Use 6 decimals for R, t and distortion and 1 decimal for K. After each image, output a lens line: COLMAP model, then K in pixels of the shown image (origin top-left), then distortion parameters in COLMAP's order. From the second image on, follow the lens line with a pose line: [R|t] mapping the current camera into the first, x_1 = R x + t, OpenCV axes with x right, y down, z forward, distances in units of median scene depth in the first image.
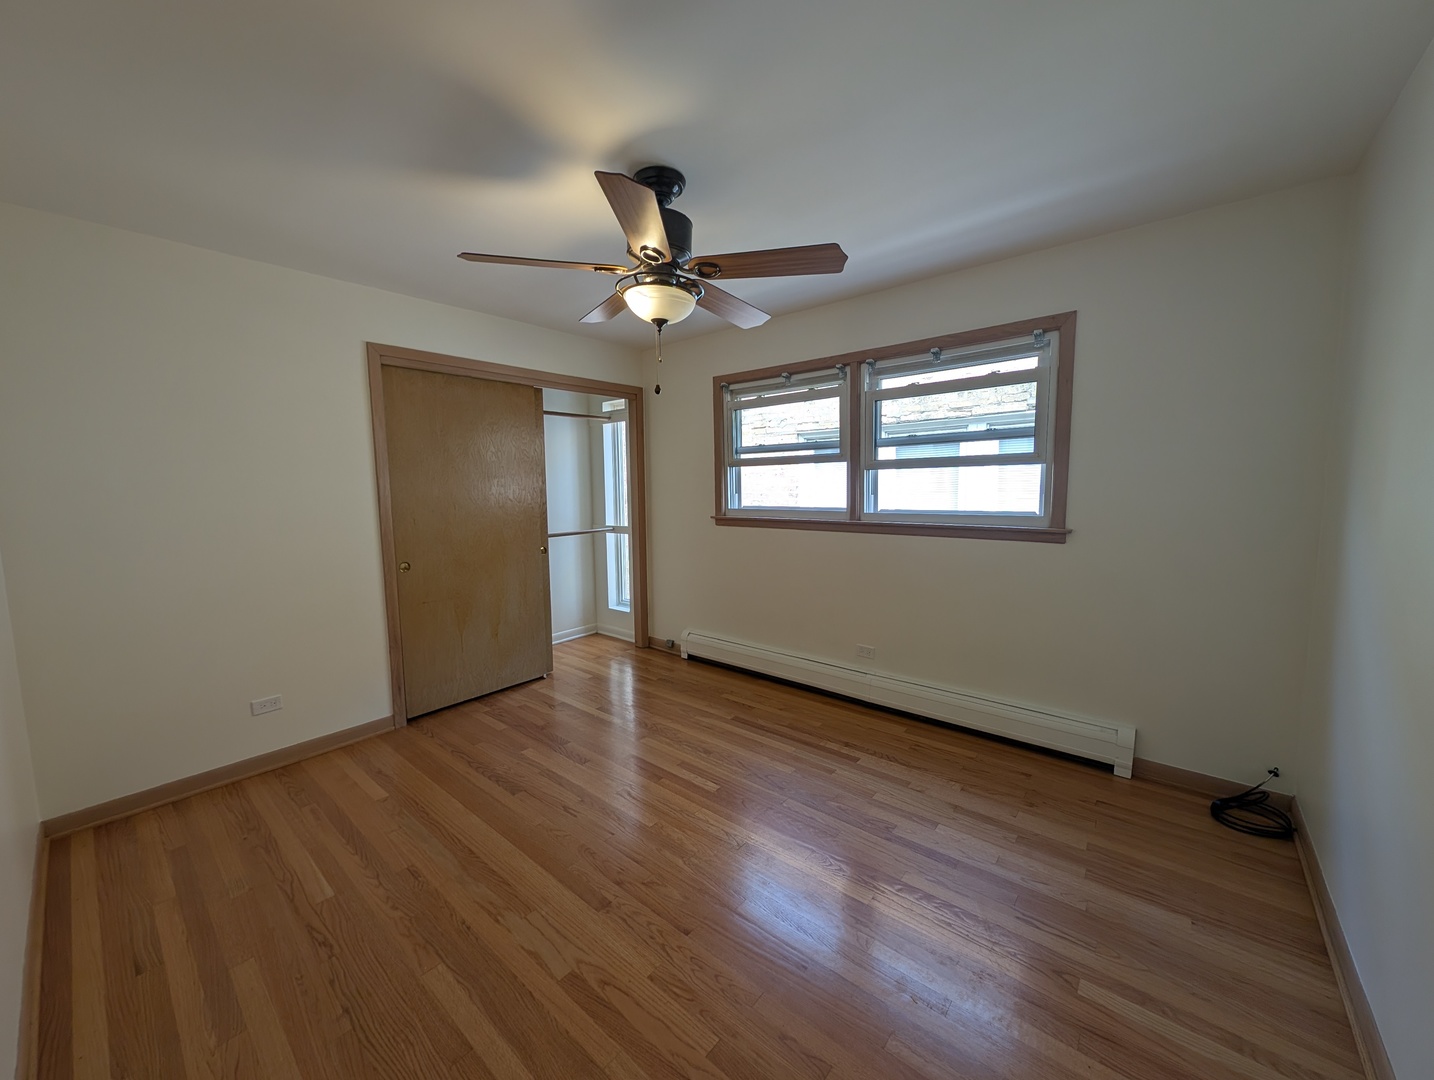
lens RADIAL K [[545.1, 0, 717.0], [0, 545.1, 540.0], [0, 0, 1]] dist [0.000189, -0.000024]
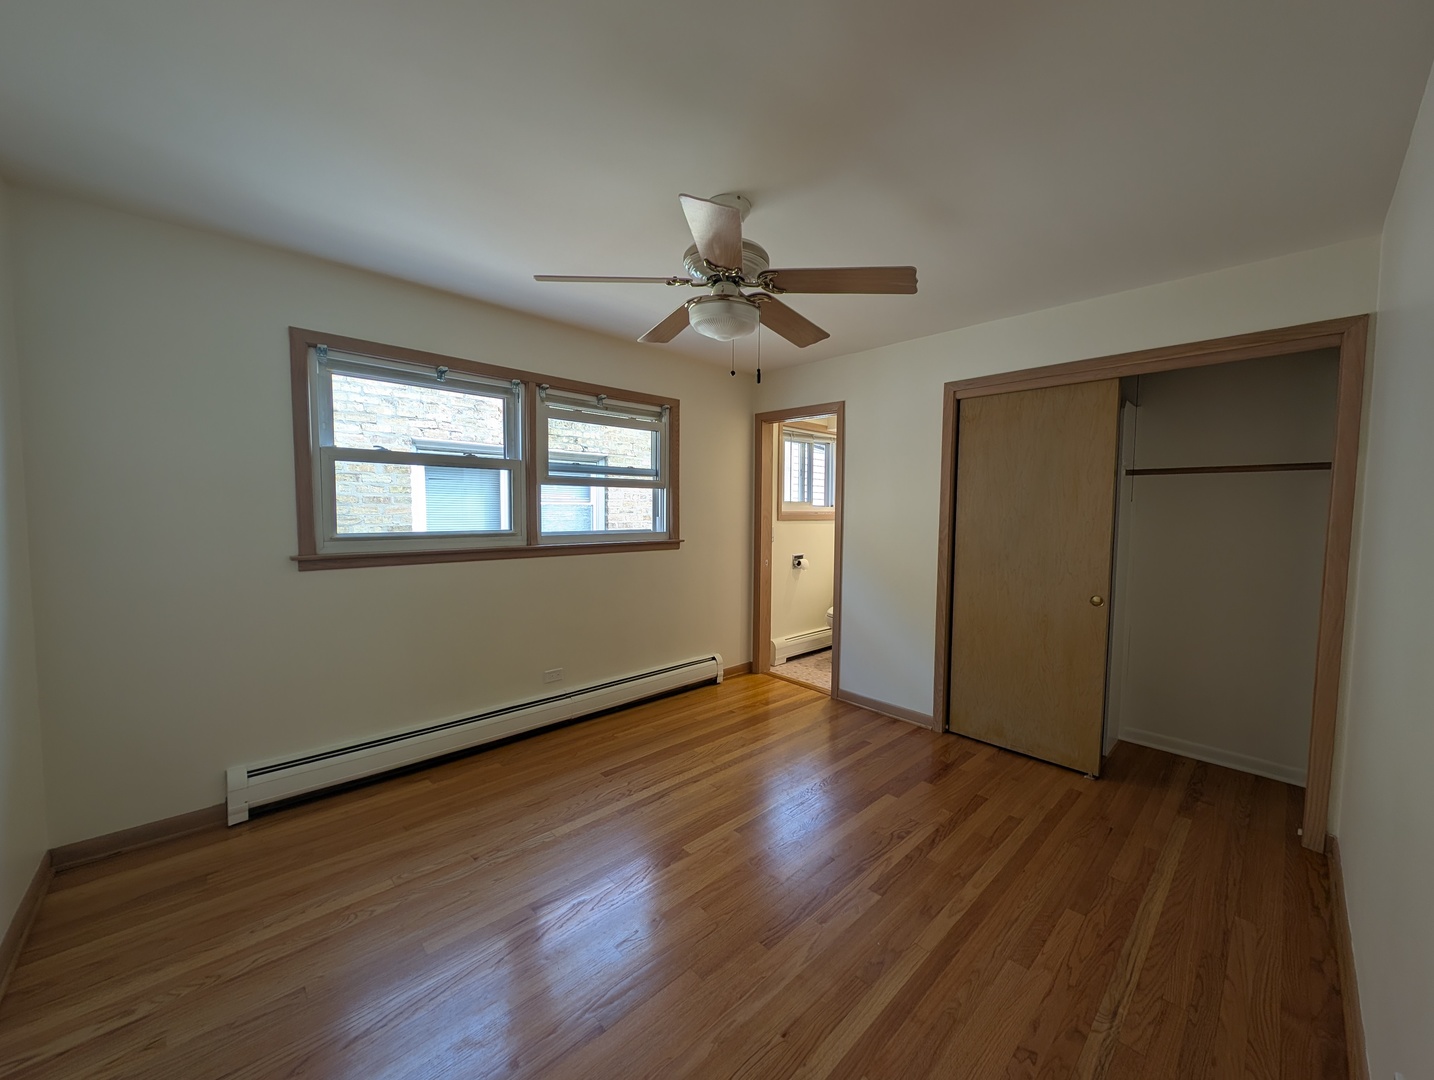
lens RADIAL K [[557.9, 0, 711.1], [0, 557.9, 533.2], [0, 0, 1]] dist [0.000717, 0.000001]
pose [[0.100869, -0.029365, 0.994466, -0.697936], [0.085911, 0.996088, 0.020699, -0.048171], [-0.991184, 0.083347, 0.102997, 0.581301]]
